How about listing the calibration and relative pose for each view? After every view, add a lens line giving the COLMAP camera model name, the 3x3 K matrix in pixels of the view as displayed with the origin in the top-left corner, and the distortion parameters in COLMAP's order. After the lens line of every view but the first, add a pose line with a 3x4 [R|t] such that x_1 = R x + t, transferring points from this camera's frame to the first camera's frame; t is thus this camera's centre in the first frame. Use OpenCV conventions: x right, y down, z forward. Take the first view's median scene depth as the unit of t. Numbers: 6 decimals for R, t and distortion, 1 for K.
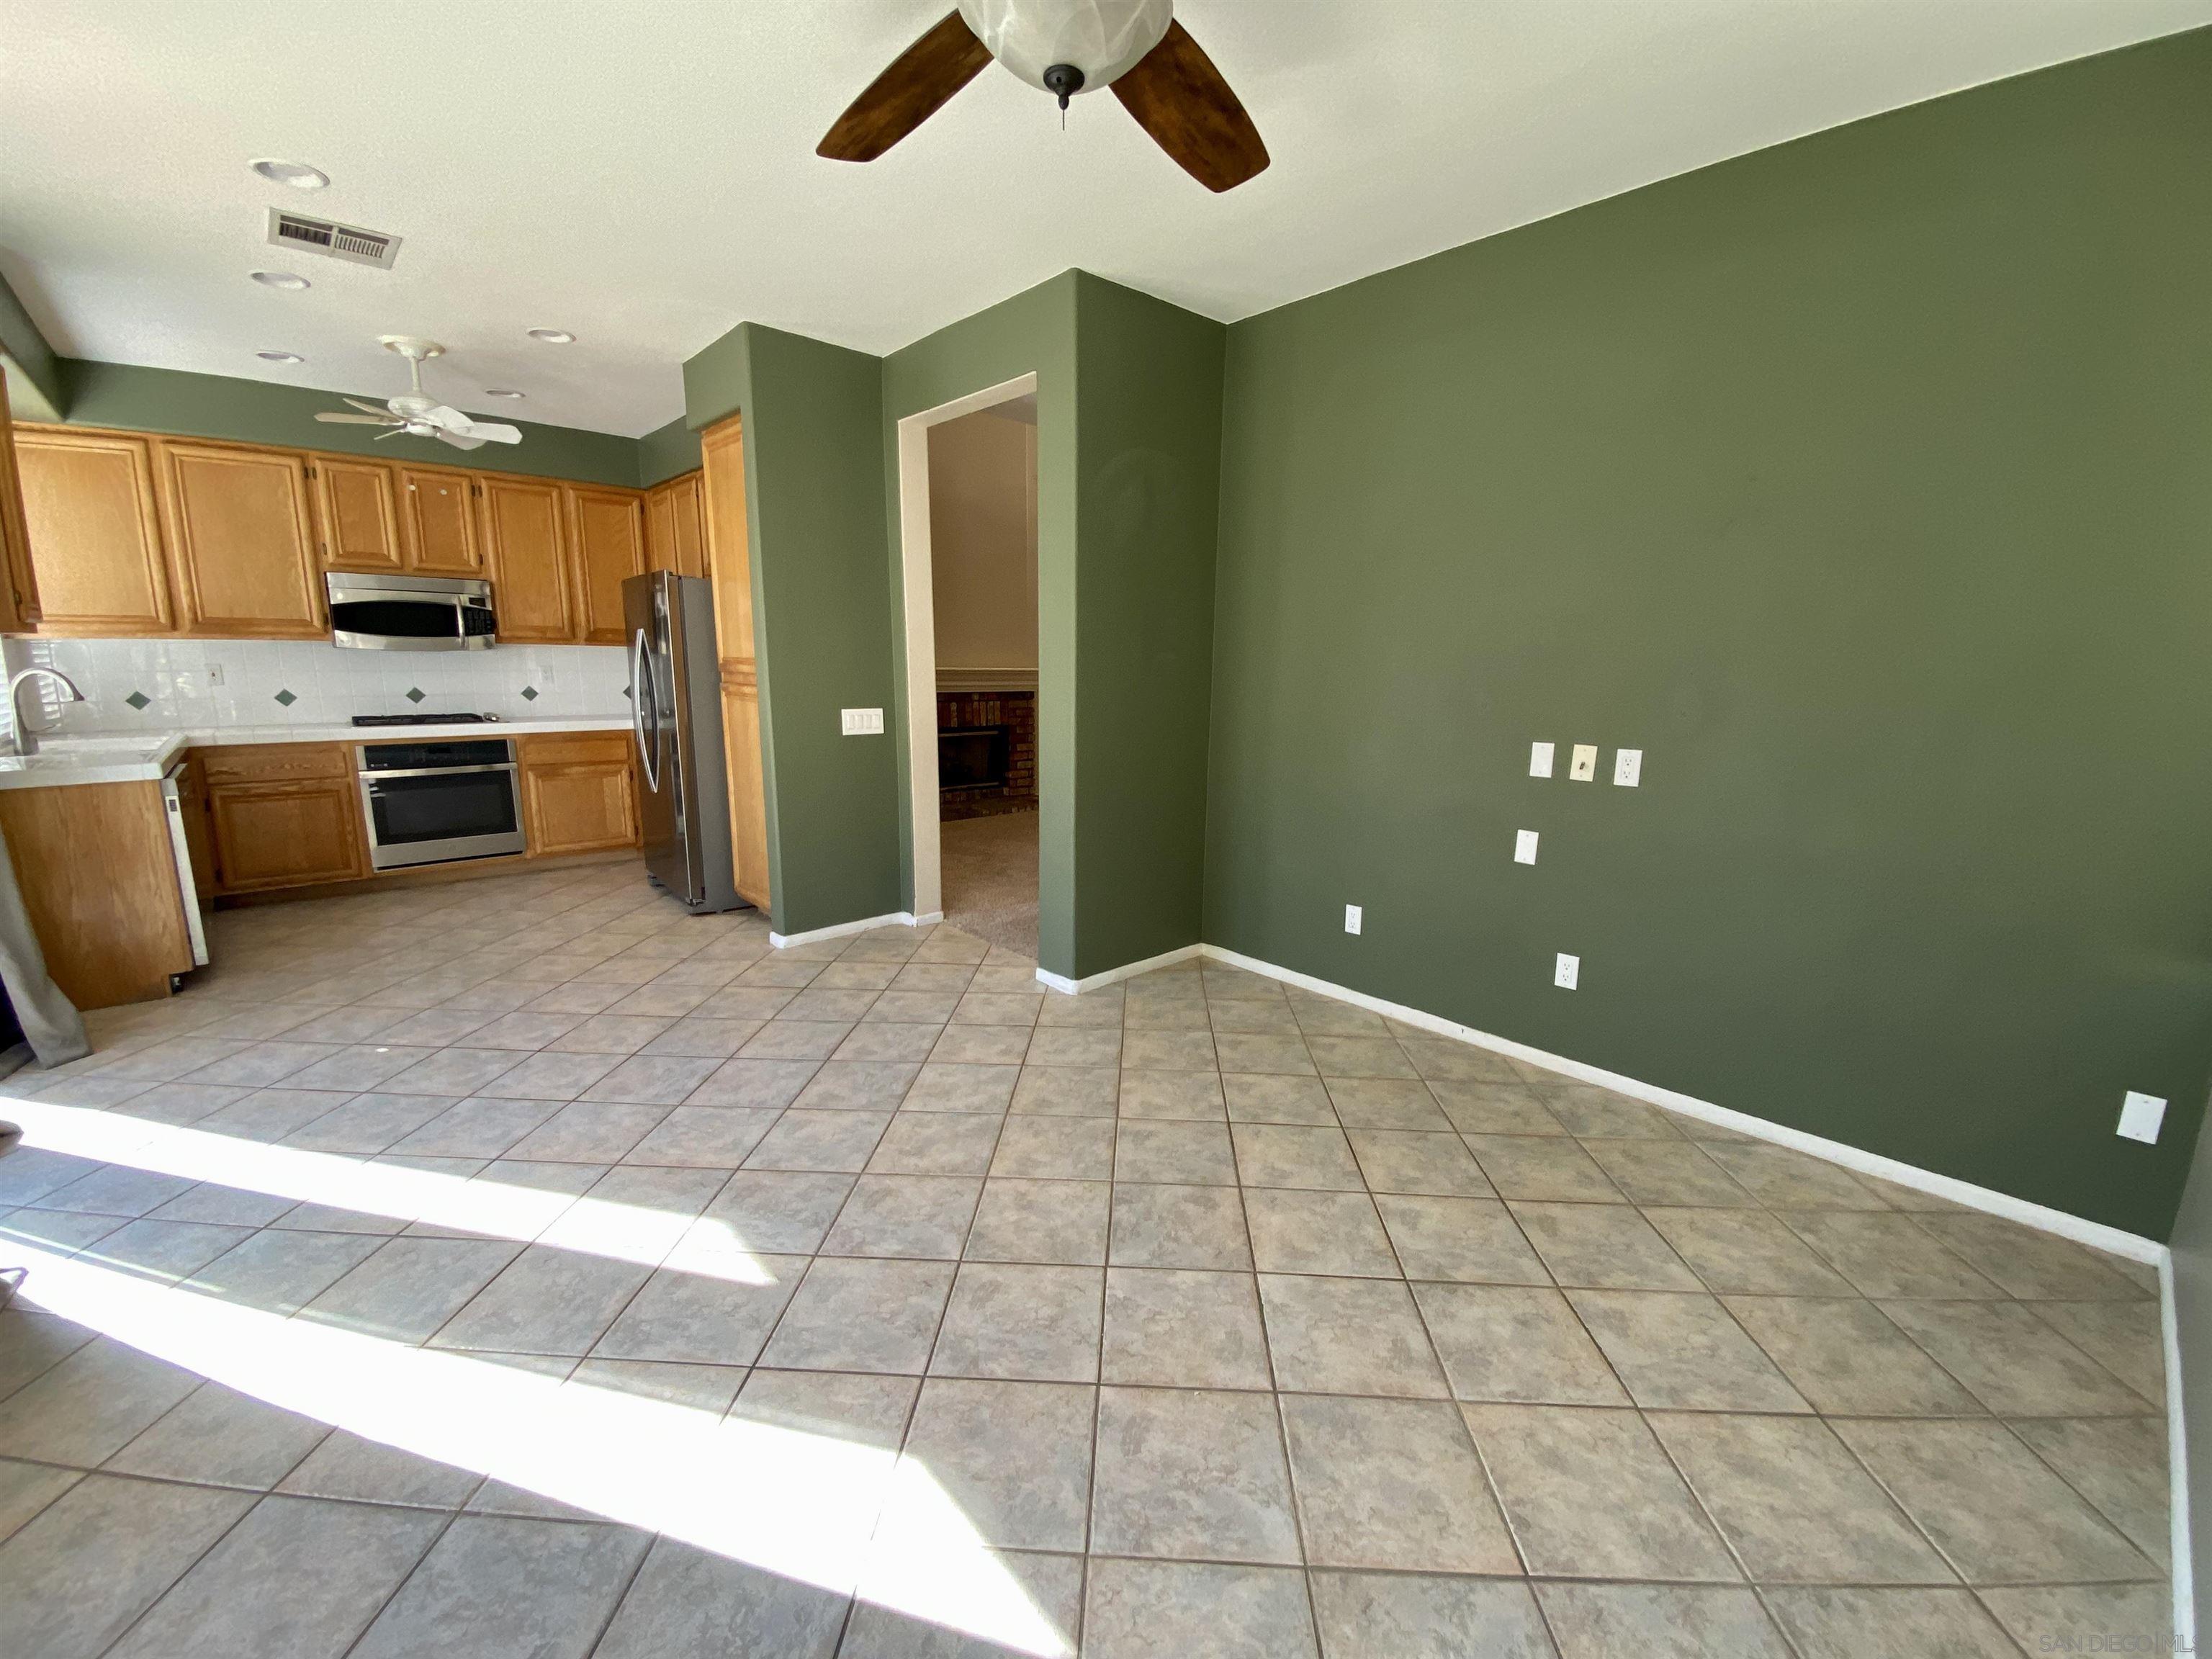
lens RADIAL K [[899.2, 0, 1104.6], [0, 899.2, 836.1], [0, 0, 1]] dist [0.025017, -0.025421]
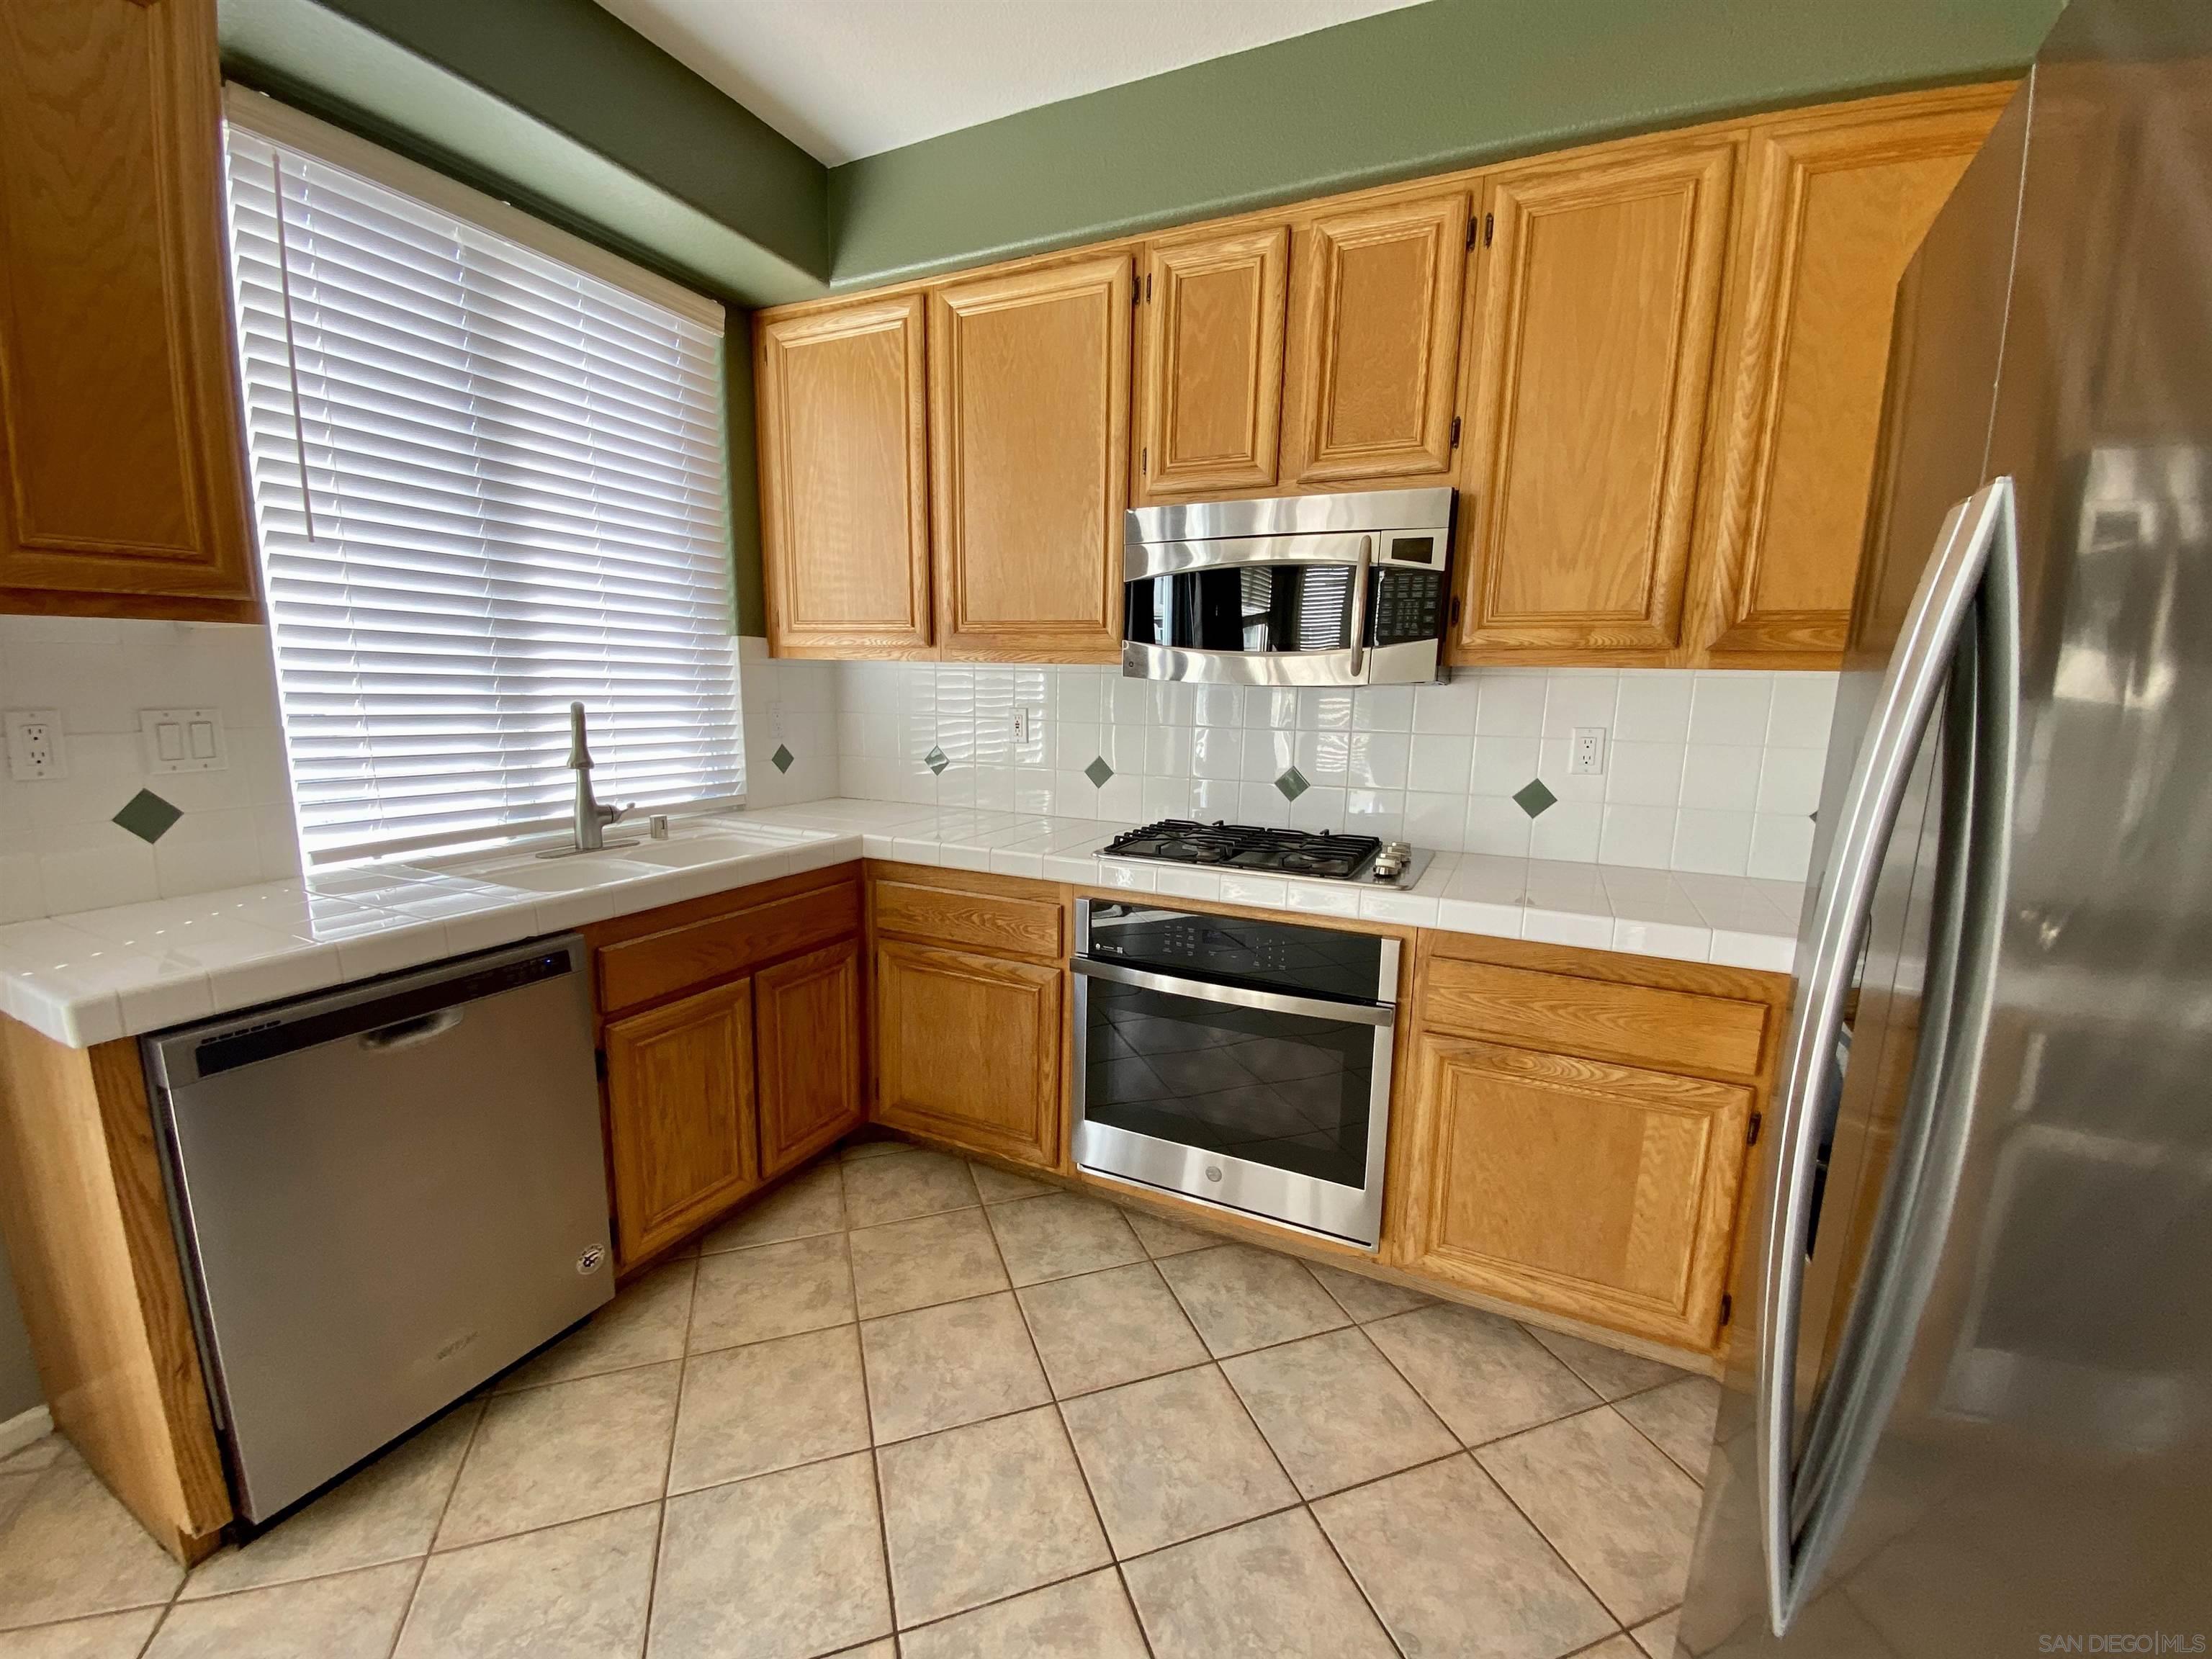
lens RADIAL K [[897.3, 0, 1101.6], [0, 897.3, 840.0], [0, 0, 1]] dist [0.001701, -0.011214]
pose [[0.373386, 0.158221, -0.914084, -0.489470], [-0.191277, 0.977306, 0.091031, -0.191495], [0.907742, 0.140854, 0.395177, 0.944376]]
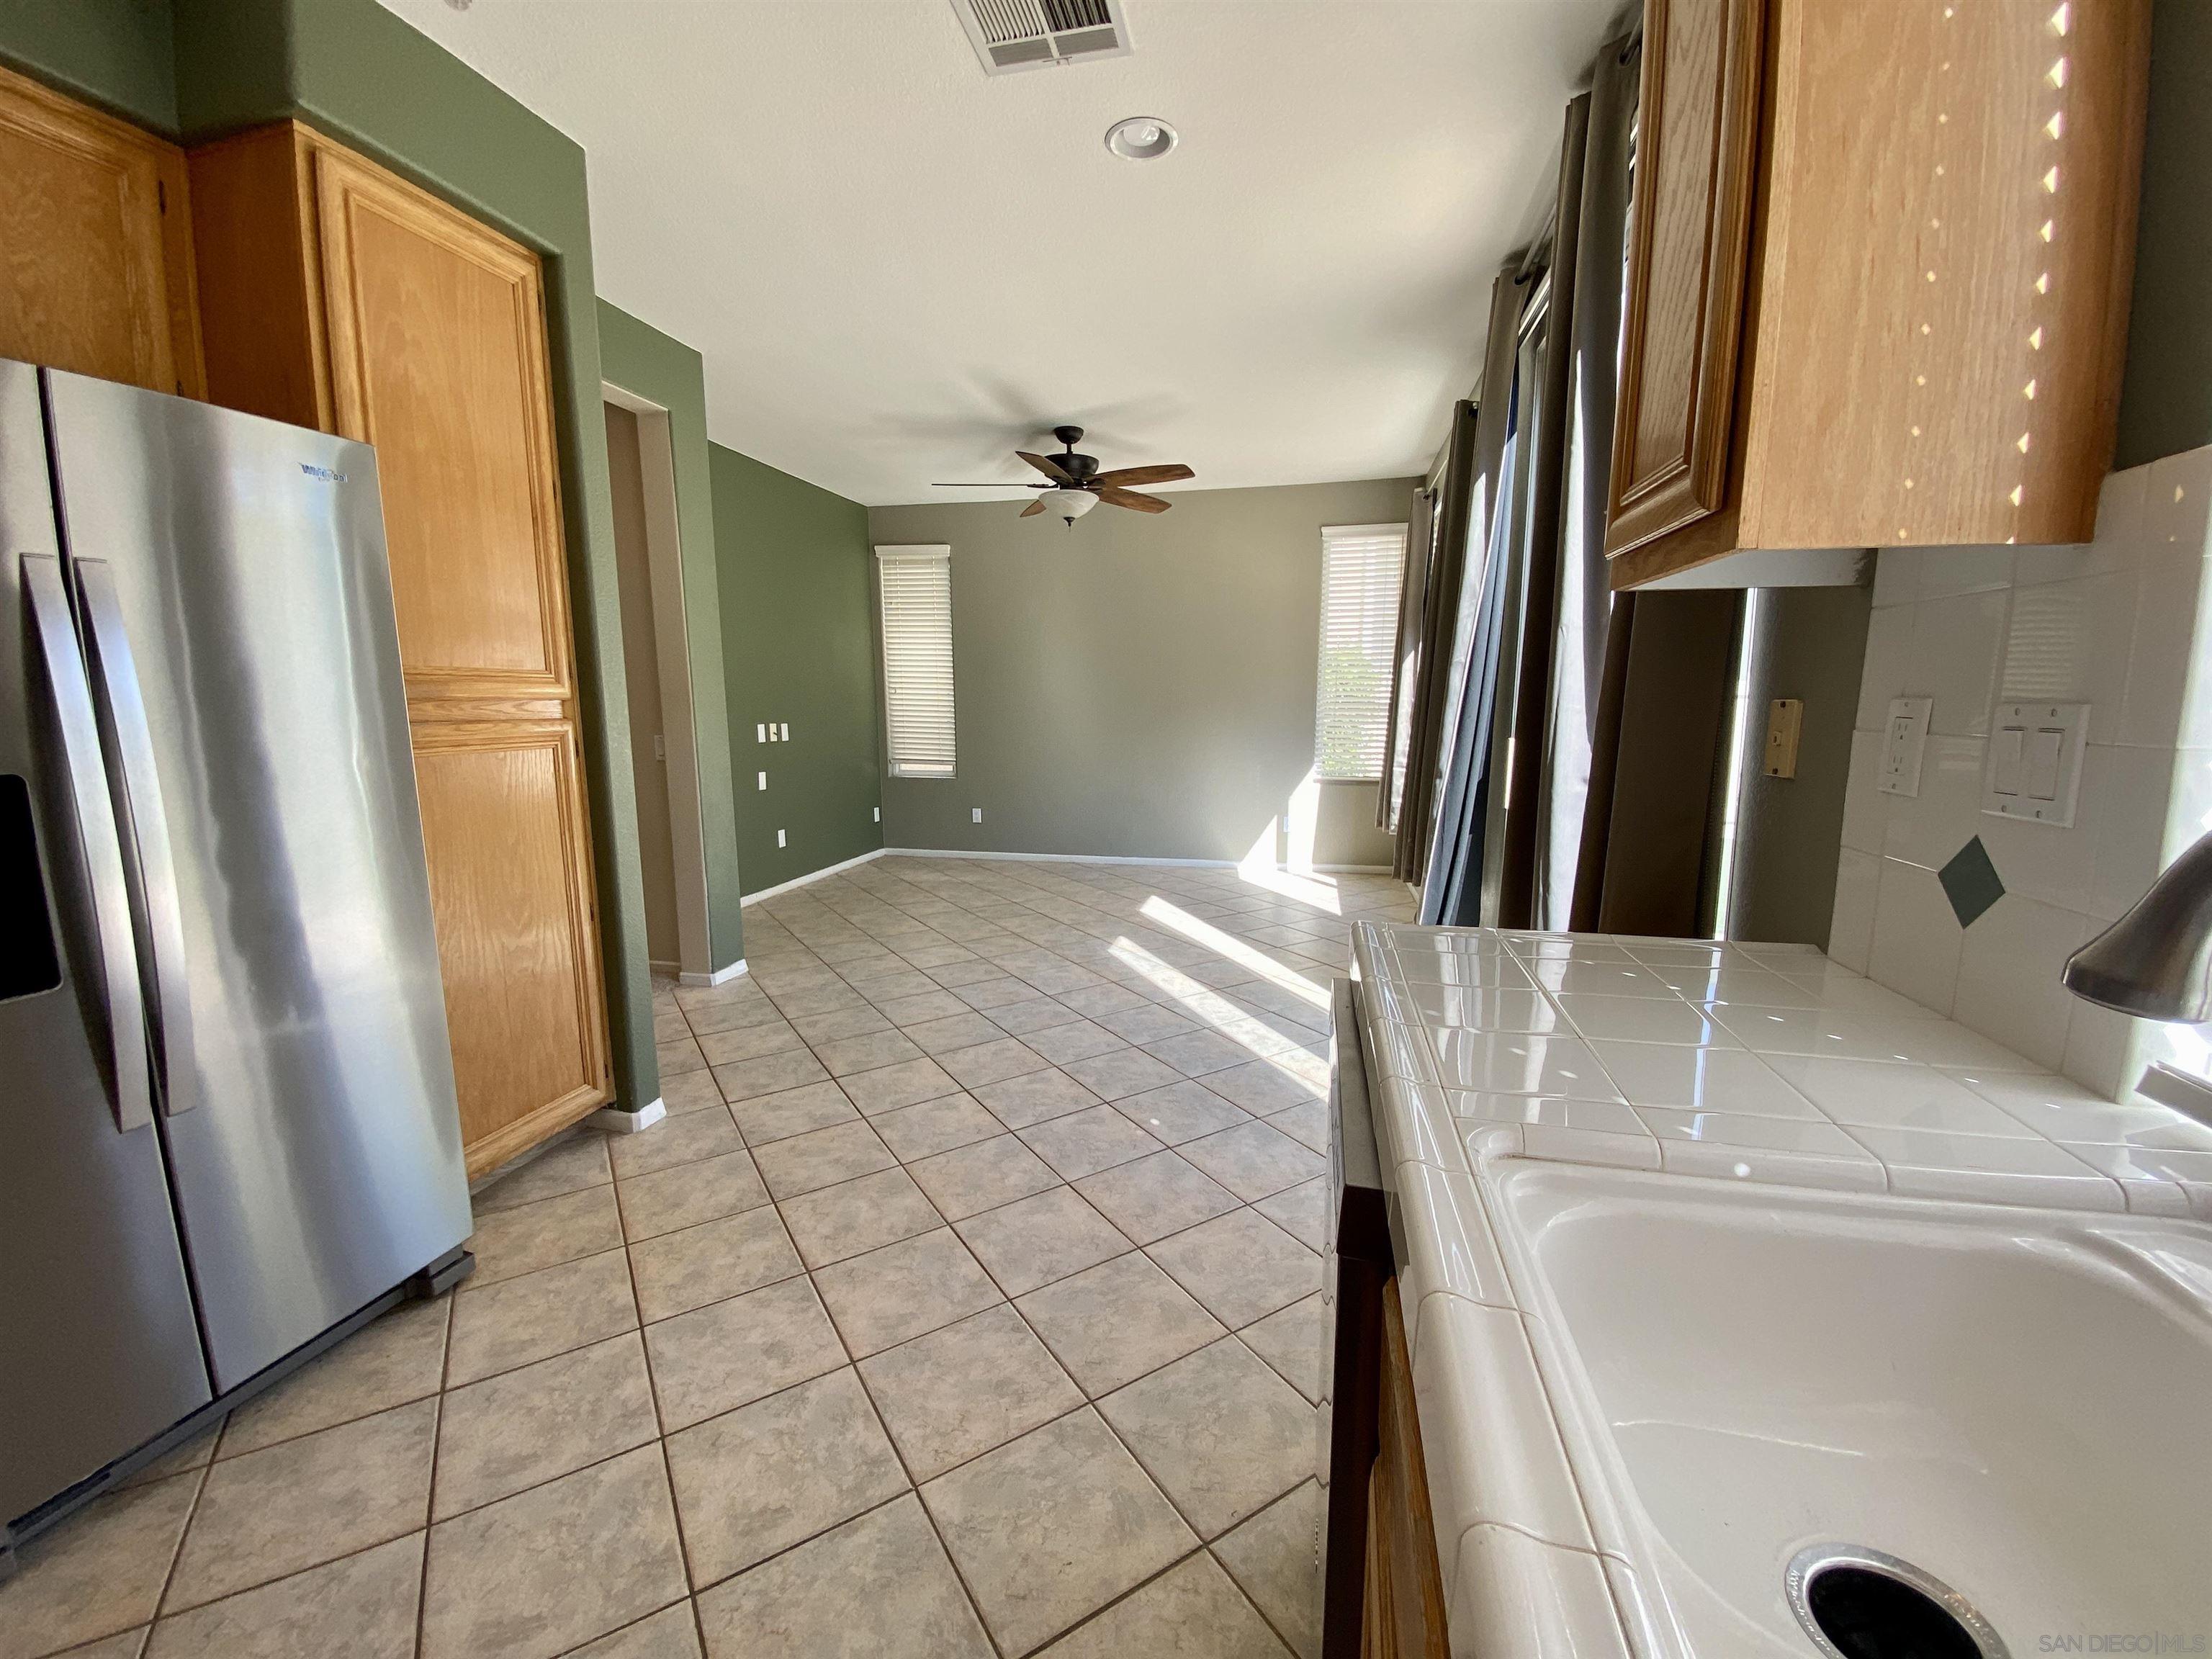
lens RADIAL K [[899.2, 0, 1104.6], [0, 899.2, 836.1], [0, 0, 1]] dist [0.025017, -0.025421]
pose [[-0.573918, -0.132238, 0.808165, -1.028016], [0.151108, 0.952829, 0.263218, -0.192610], [-0.804850, 0.273186, -0.526864, 1.014256]]
